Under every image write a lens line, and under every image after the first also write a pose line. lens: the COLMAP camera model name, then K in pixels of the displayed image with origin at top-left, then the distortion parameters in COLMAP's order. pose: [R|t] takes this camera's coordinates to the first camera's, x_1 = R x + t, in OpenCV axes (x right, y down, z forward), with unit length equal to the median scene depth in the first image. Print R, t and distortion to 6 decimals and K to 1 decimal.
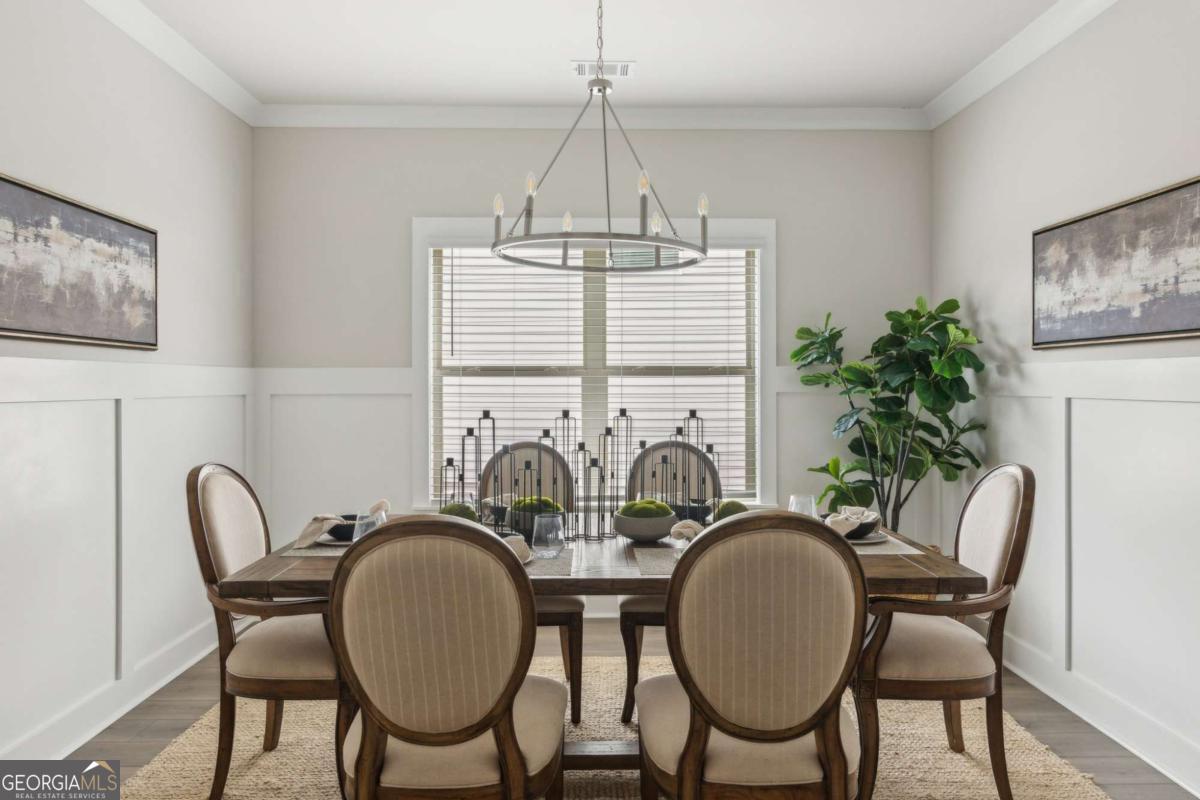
lens RADIAL K [[828.6, 0, 599.5], [0, 828.6, 393.2], [0, 0, 1]] dist [0.000899, 0.002306]
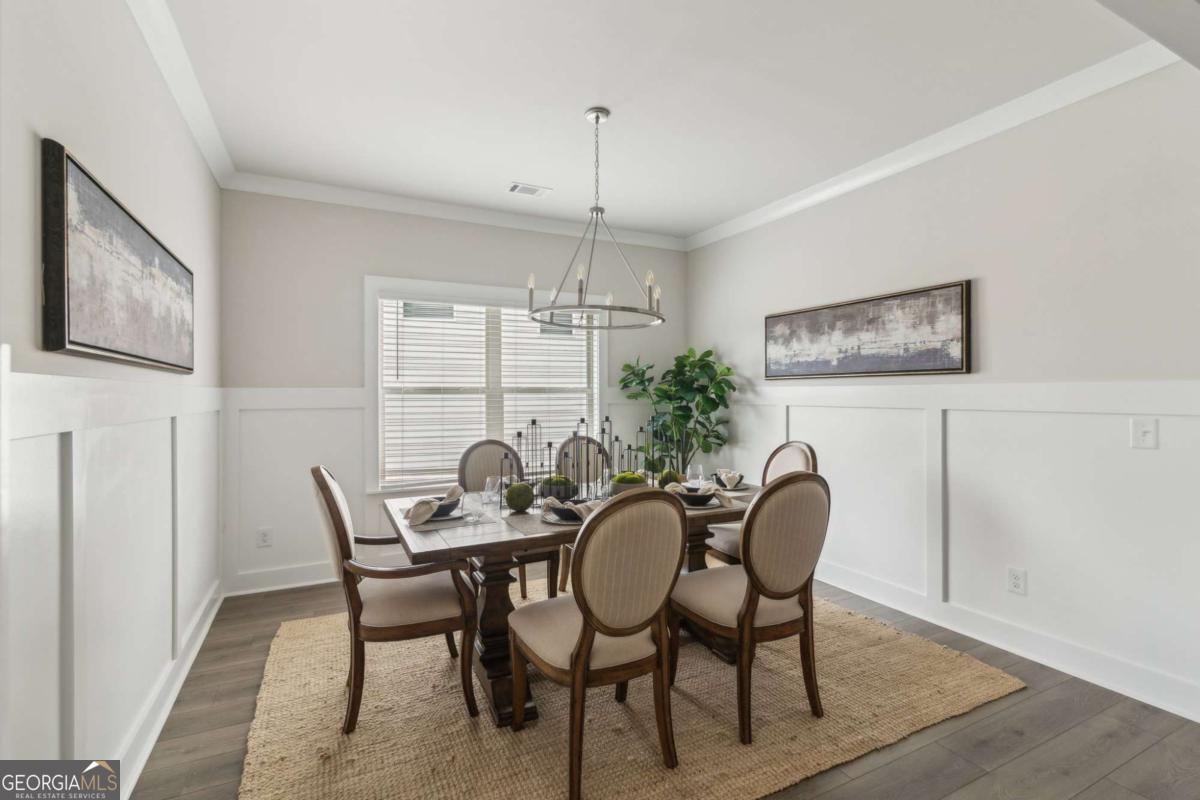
lens RADIAL K [[553.5, 0, 600.3], [0, 553.5, 401.9], [0, 0, 1]] dist [0.006292, 0.000316]
pose [[0.900593, -0.009090, 0.434568, -0.366850], [0.008668, 0.999958, 0.002952, -0.010096], [-0.434577, 0.001109, 0.900634, 0.042183]]
